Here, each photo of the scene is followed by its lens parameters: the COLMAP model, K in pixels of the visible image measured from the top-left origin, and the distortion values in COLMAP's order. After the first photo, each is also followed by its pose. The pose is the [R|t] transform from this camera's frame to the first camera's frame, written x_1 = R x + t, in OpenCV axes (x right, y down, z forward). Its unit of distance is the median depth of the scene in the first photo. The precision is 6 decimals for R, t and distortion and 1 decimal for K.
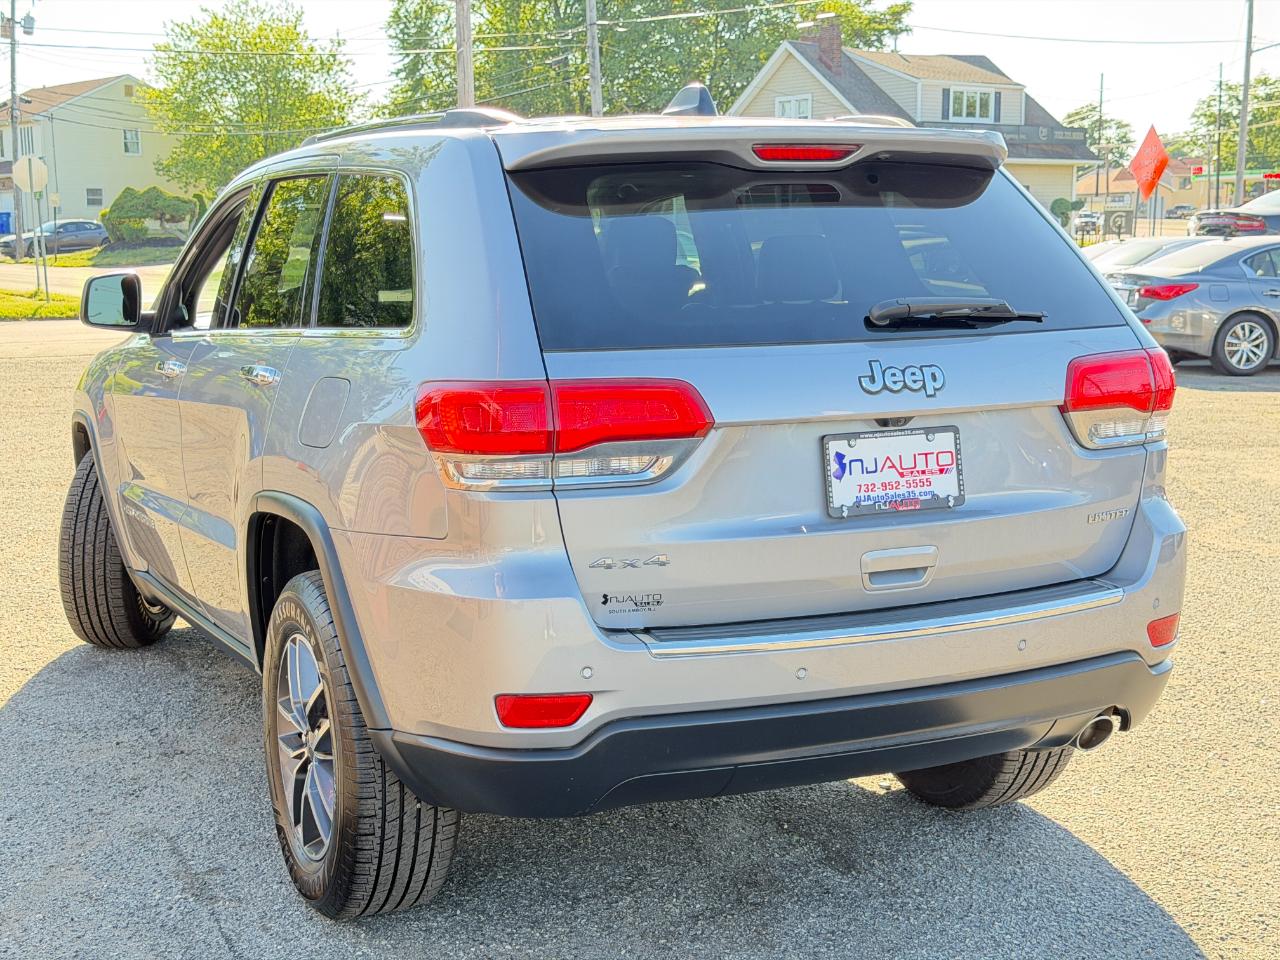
lens RADIAL K [[1849.2, 0, 640.0], [0, 1849.2, 480.0], [0, 0, 1]] dist [0.205264, -0.449020]
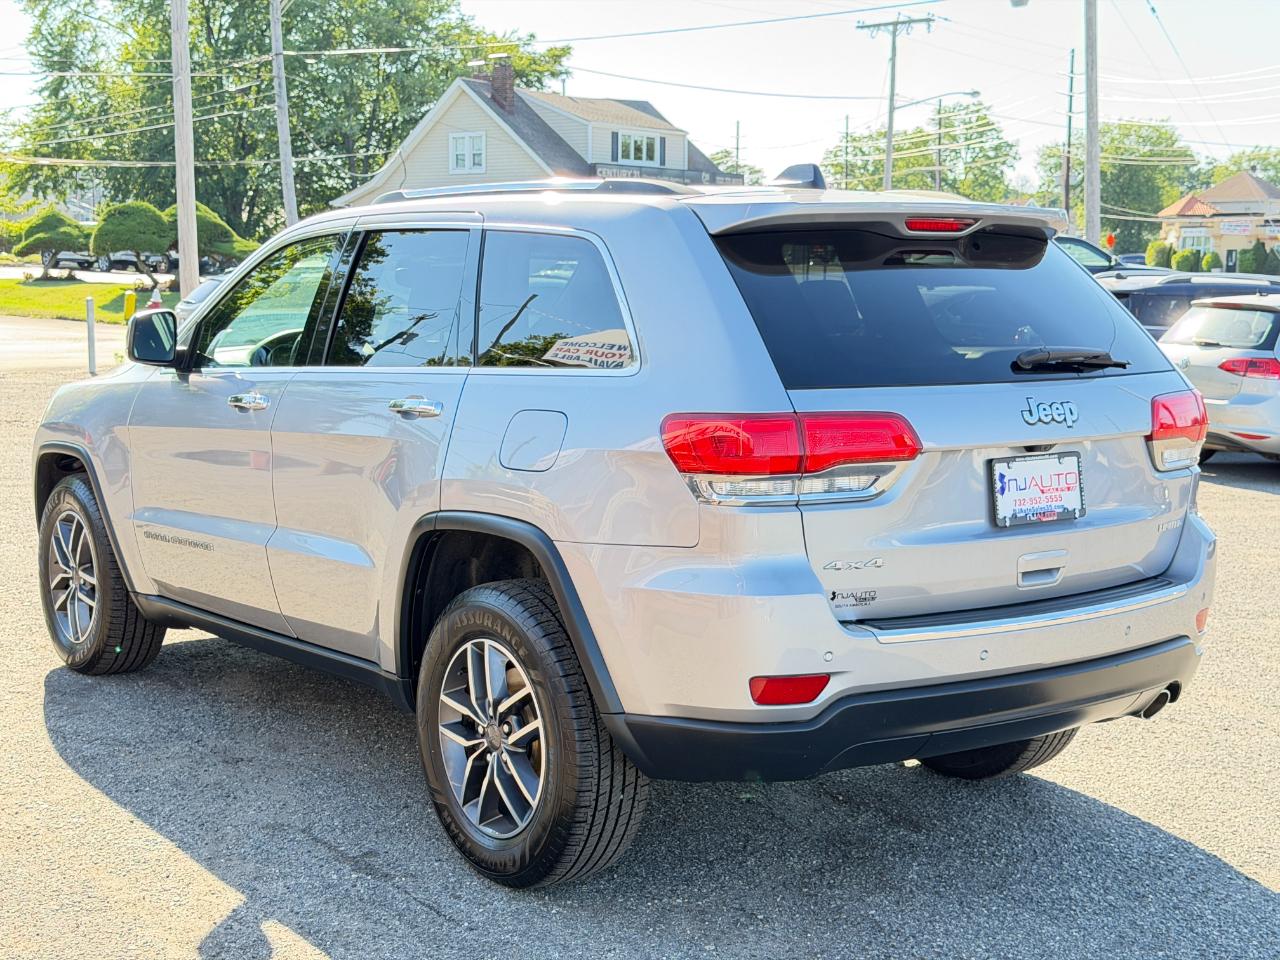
lens RADIAL K [[1849.2, 0, 640.0], [0, 1849.2, 480.0], [0, 0, 1]] dist [0.205264, -0.449020]
pose [[0.980832, -0.004578, 0.194802, -0.298502], [0.007910, 0.999835, -0.016327, 0.006290], [-0.194695, 0.017555, 0.980707, -0.123051]]
